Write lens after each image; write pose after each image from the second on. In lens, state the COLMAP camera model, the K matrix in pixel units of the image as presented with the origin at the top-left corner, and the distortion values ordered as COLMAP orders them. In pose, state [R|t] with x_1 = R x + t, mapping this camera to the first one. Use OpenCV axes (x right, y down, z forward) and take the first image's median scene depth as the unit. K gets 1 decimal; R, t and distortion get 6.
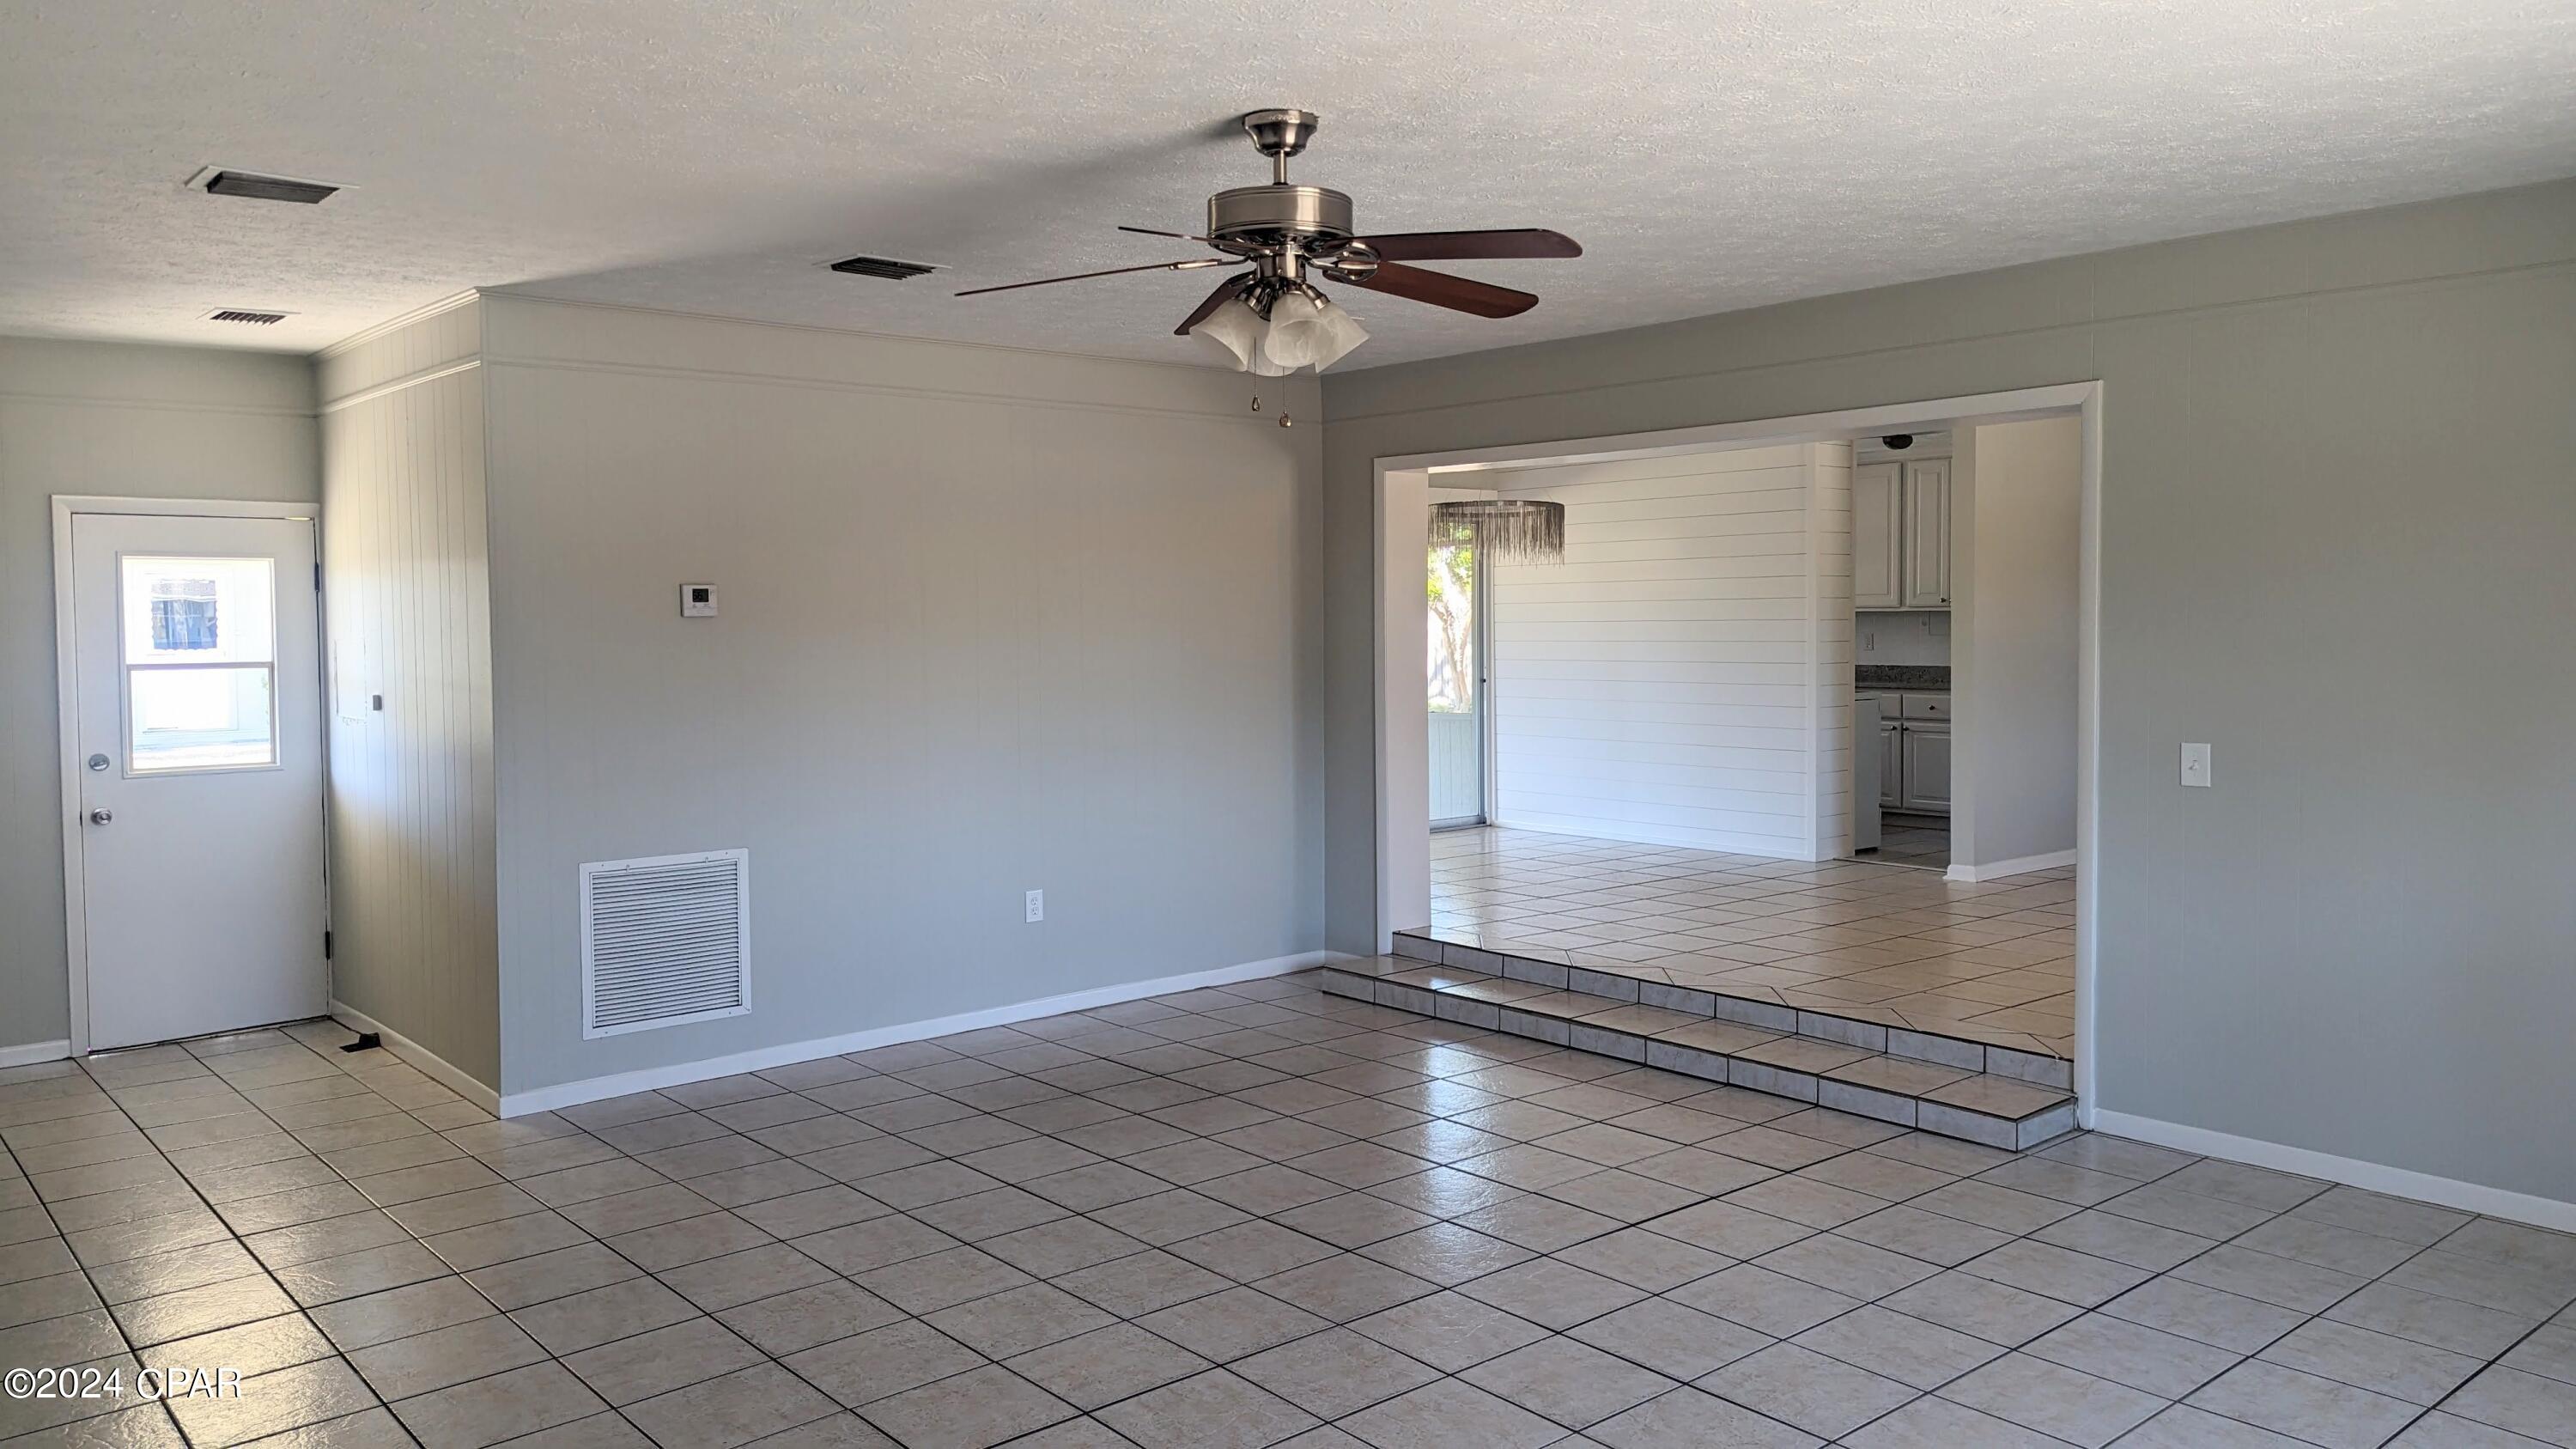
lens RADIAL K [[1792.7, 0, 1288.0], [0, 1792.7, 724.5], [0, 0, 1]] dist [0.049433, 0.000395]
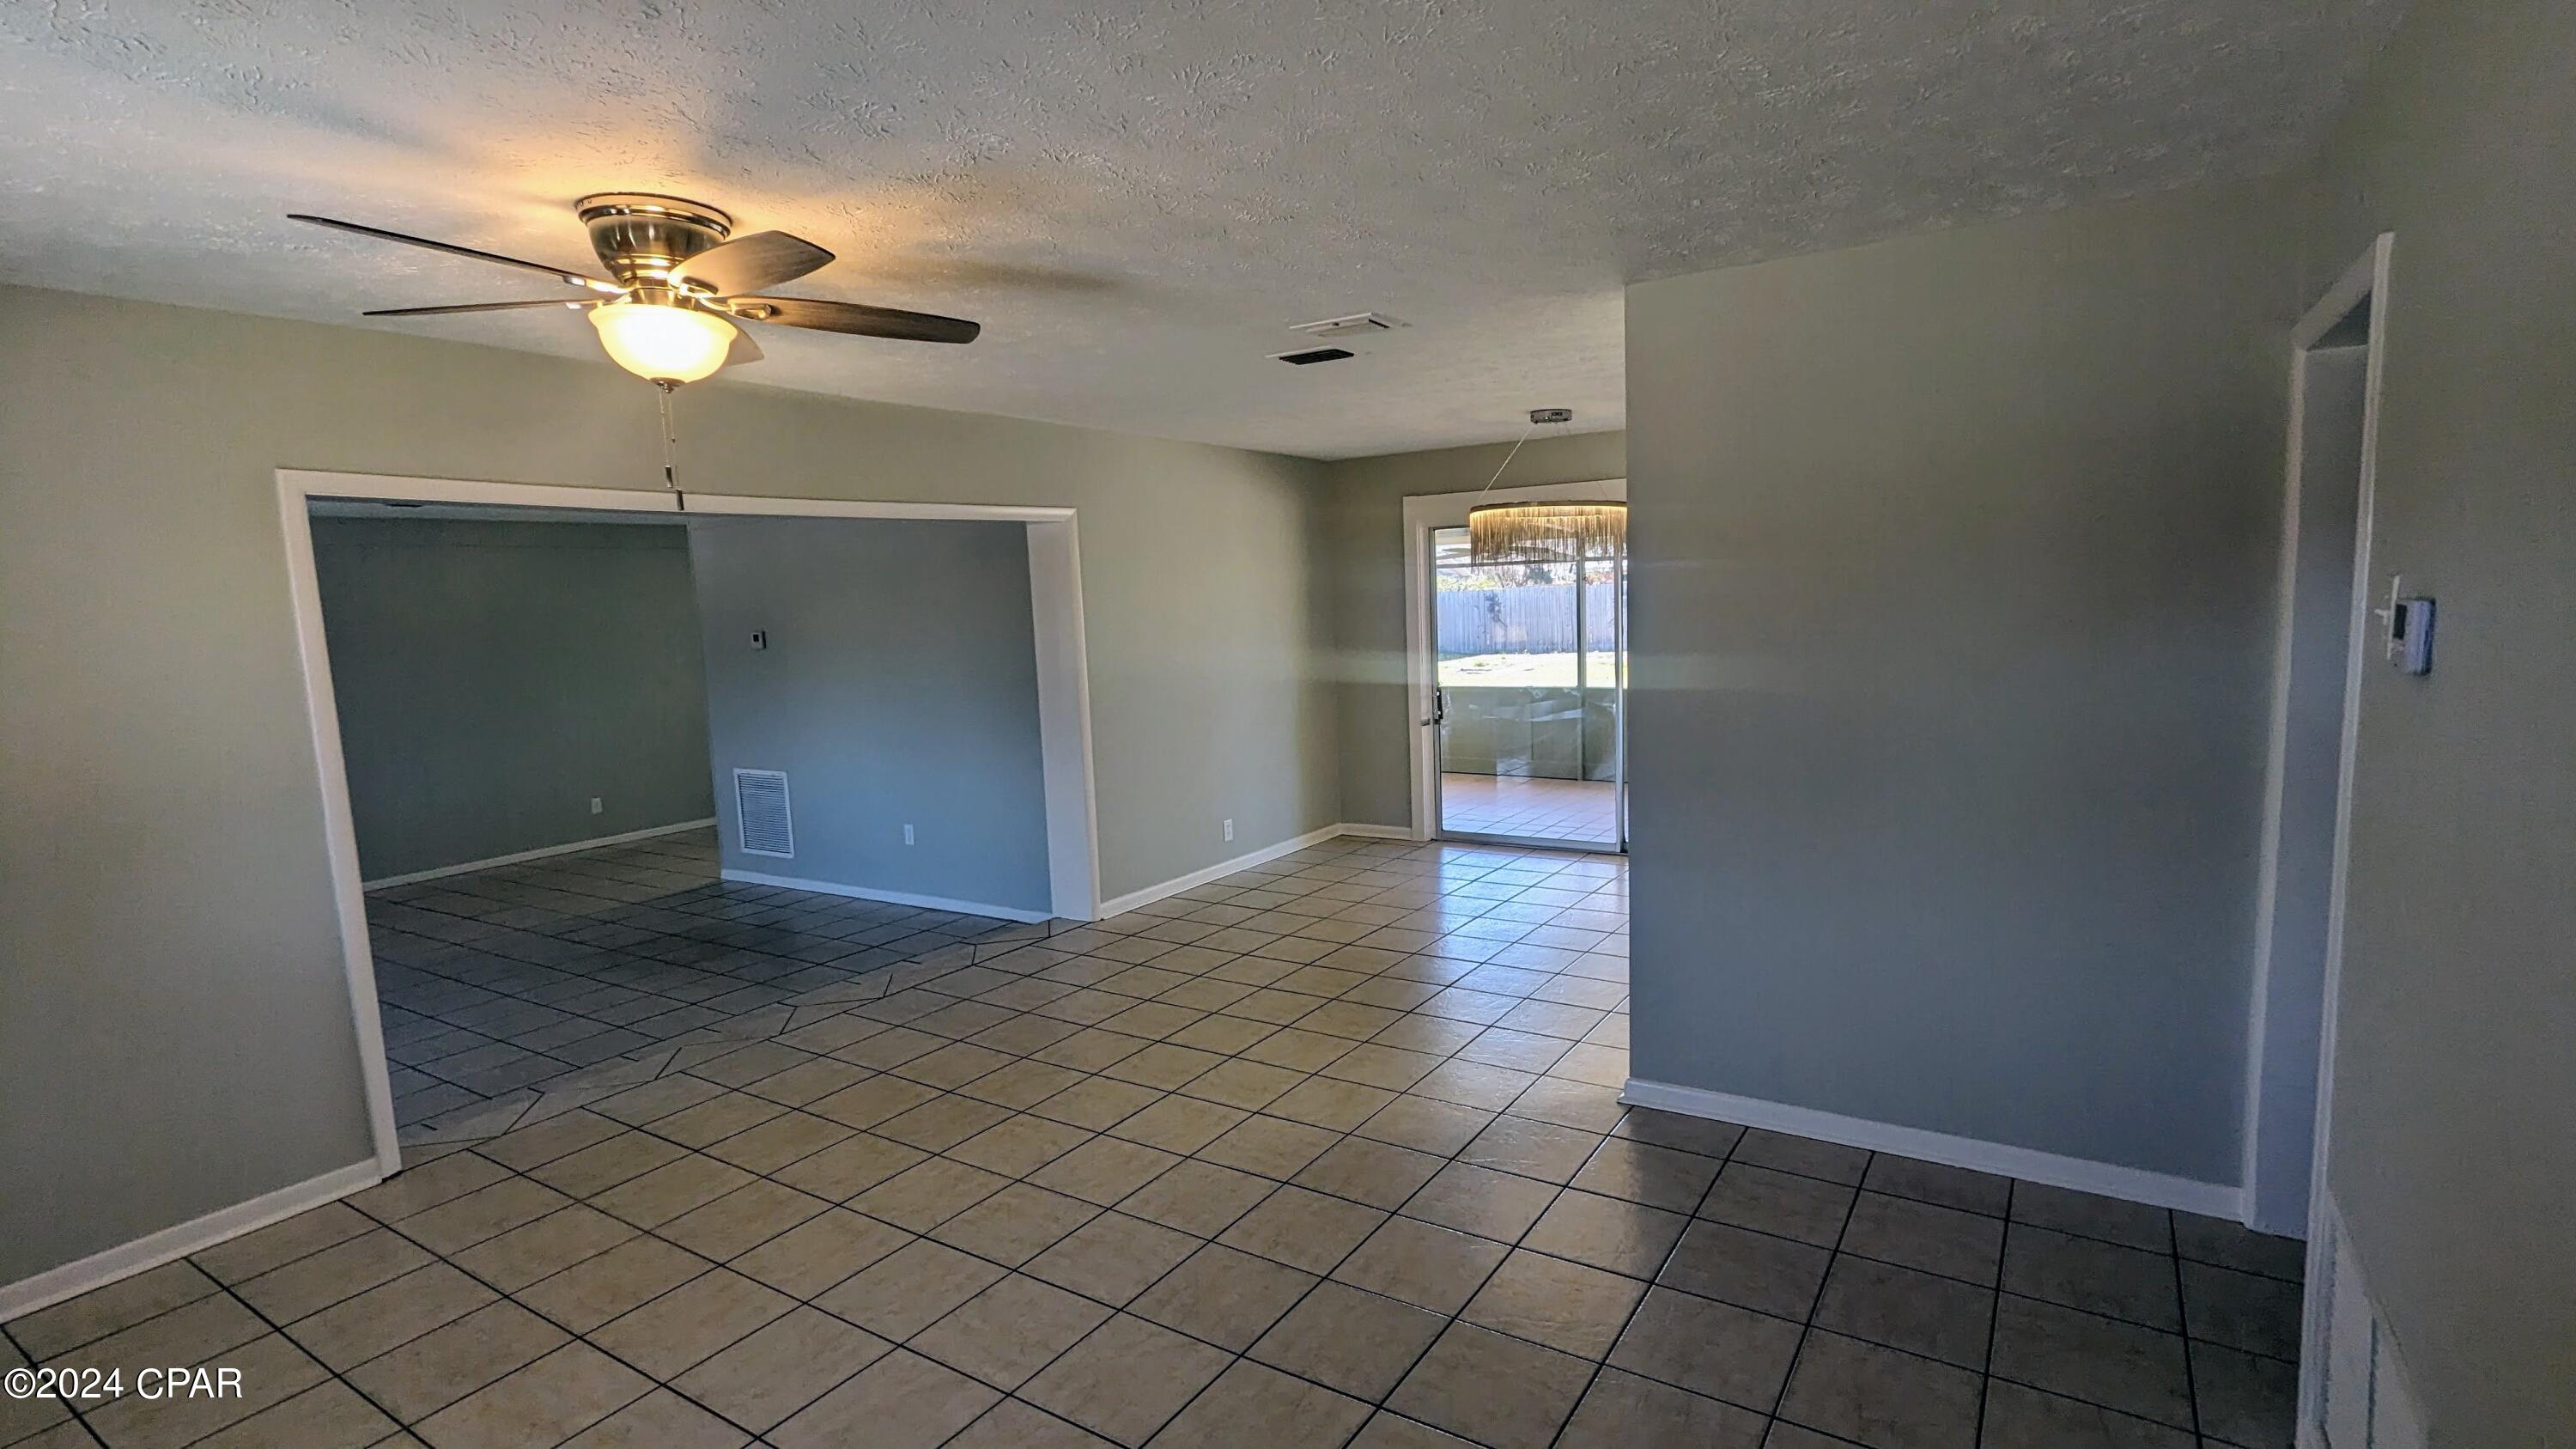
lens RADIAL K [[1239.7, 0, 1288.2], [0, 1239.7, 743.2], [0, 0, 1]] dist [-0.001402, -0.000129]
pose [[0.289870, 0.117806, -0.949788, 1.129742], [-0.004379, 0.992548, 0.121773, -0.126670], [0.957056, -0.031140, 0.288226, 1.189345]]
